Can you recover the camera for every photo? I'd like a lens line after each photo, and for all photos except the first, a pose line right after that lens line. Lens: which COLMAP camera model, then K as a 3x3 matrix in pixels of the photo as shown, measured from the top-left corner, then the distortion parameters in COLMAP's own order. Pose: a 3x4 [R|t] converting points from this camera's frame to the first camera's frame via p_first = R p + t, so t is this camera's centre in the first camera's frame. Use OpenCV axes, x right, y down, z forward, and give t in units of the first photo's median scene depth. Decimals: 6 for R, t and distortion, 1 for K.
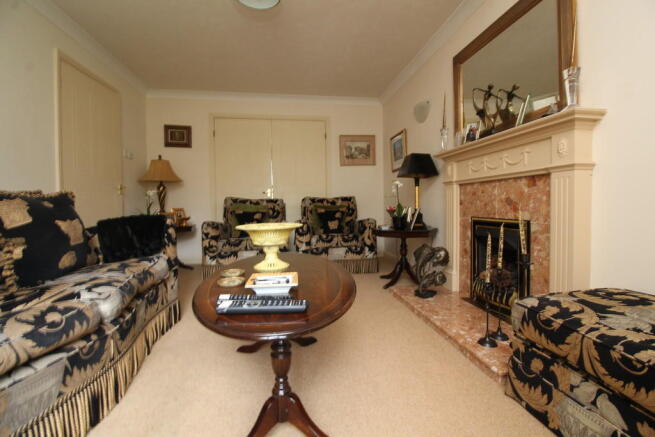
lens RADIAL K [[300.3, 0, 331.0], [0, 300.3, 212.4], [0, 0, 1]] dist [-0.002956, -0.011936]
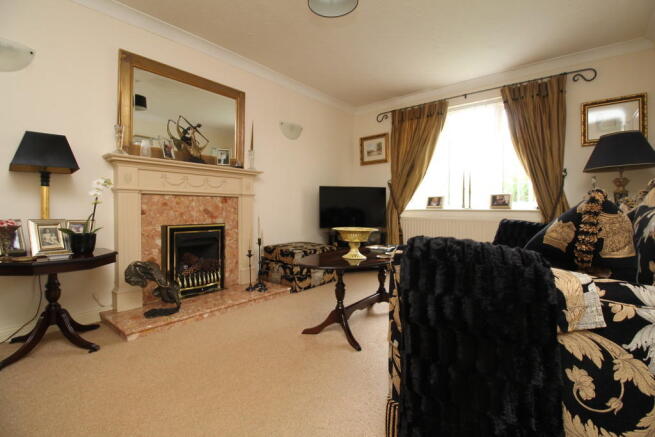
lens RADIAL K [[300.3, 0, 331.0], [0, 300.3, 212.4], [0, 0, 1]] dist [-0.002956, -0.011936]
pose [[-0.673078, 0.007406, 0.739534, -0.944682], [0.027344, 0.999515, 0.014878, -0.040555], [-0.739065, 0.030236, -0.672955, 1.638732]]
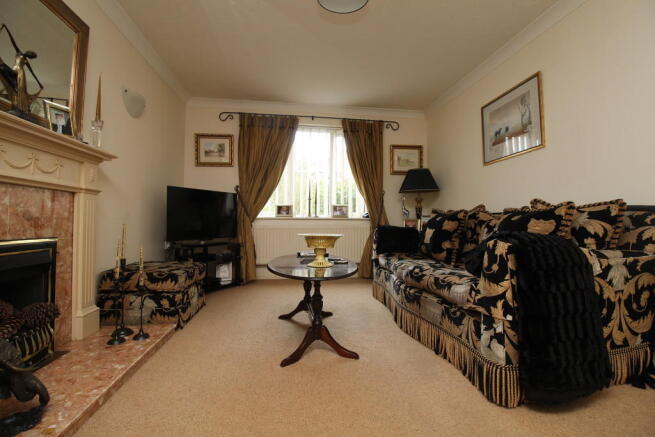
lens RADIAL K [[300.3, 0, 331.0], [0, 300.3, 212.4], [0, 0, 1]] dist [-0.002956, -0.011936]
pose [[-0.999890, 0.014143, 0.004372, -0.204857], [0.014119, 0.999885, -0.005460, -0.032630], [-0.004448, -0.005397, -0.999976, 1.880727]]
